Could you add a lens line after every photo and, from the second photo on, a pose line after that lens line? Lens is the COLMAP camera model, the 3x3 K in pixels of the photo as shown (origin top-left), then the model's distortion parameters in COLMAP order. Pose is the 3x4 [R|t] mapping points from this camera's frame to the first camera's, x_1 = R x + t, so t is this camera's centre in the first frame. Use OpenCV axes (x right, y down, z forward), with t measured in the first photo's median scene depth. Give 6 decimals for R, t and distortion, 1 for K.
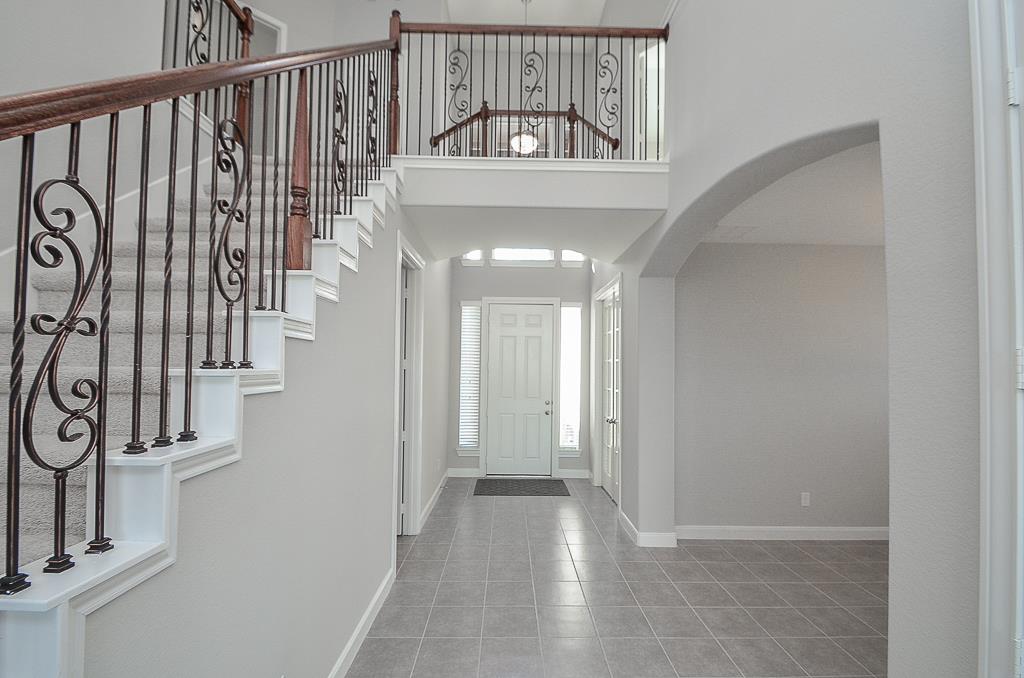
lens RADIAL K [[446.9, 0, 513.1], [0, 446.9, 350.8], [0, 0, 1]] dist [0.007878, -0.014218]
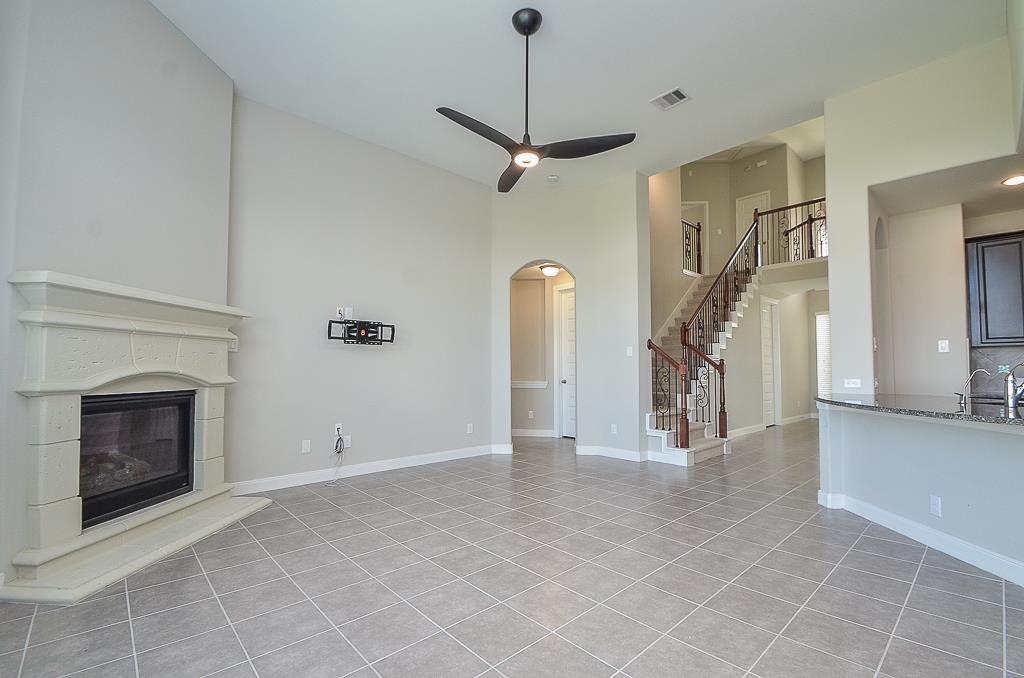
lens RADIAL K [[446.9, 0, 513.1], [0, 446.9, 350.8], [0, 0, 1]] dist [0.007878, -0.014218]
pose [[0.664217, -0.040904, -0.746420, 0.536253], [0.030585, 0.999153, -0.027537, 0.061028], [0.746914, -0.004539, 0.664905, -1.352283]]
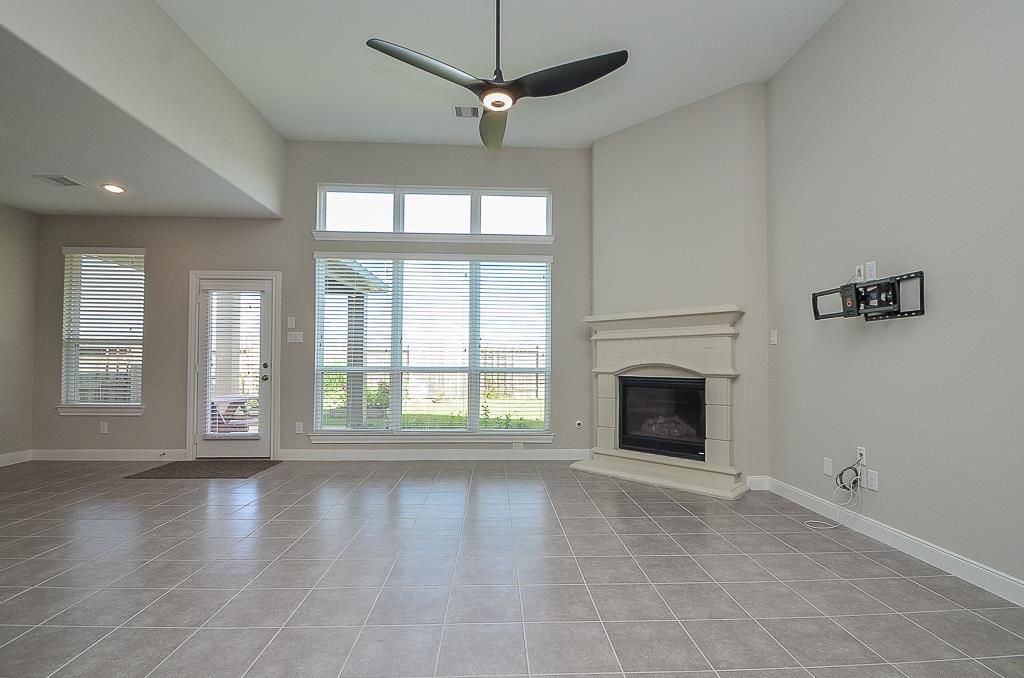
lens RADIAL K [[461.3, 0, 512.3], [0, 461.3, 350.2], [0, 0, 1]] dist [0.012480, -0.016646]
pose [[-0.999359, -0.017048, -0.031482, 0.015909], [-0.015185, 0.998173, -0.058487, 0.094240], [0.032422, -0.057971, -0.997792, -0.260492]]
